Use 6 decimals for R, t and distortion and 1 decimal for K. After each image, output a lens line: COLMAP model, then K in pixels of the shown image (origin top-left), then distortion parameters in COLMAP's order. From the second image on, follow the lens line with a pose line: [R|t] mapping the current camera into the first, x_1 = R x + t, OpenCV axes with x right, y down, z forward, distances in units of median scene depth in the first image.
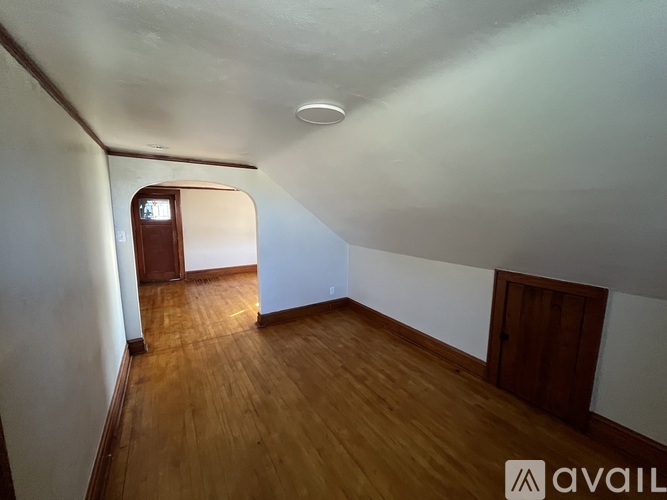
lens RADIAL K [[268.0, 0, 332.0], [0, 268.0, 248.9], [0, 0, 1]] dist [-0.000636, -0.000041]
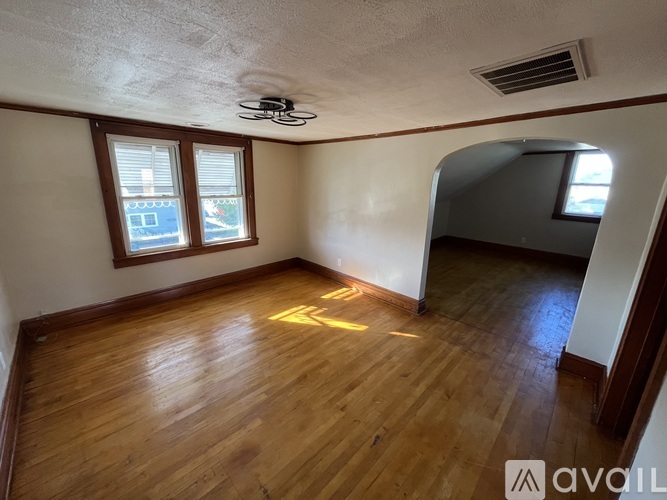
lens RADIAL K [[268.0, 0, 330.2], [0, 268.0, 250.2], [0, 0, 1]] dist [-0.000636, -0.000041]
pose [[-0.224244, -0.246720, 0.942785, -1.406238], [0.120019, 0.953066, 0.277958, -0.263615], [-0.967114, 0.175482, -0.184108, 2.035851]]
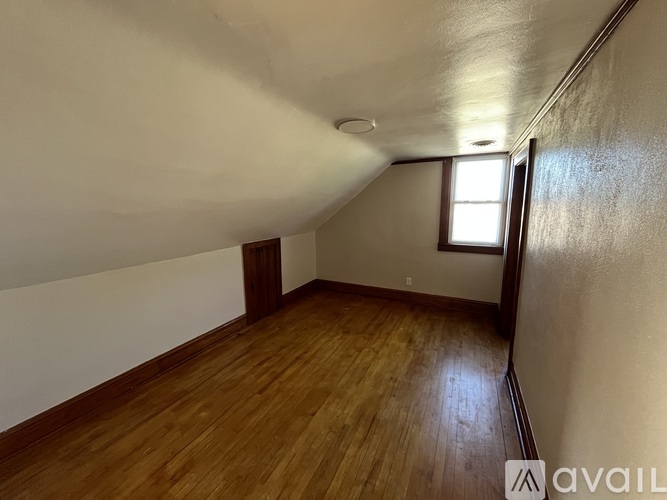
lens RADIAL K [[268.0, 0, 335.6], [0, 268.0, 248.8], [0, 0, 1]] dist [-0.000636, -0.000041]
pose [[-0.520989, -0.136497, 0.842579, -0.739708], [0.128116, 0.963443, 0.235294, -0.148509], [-0.843894, 0.230533, -0.484456, 1.160574]]
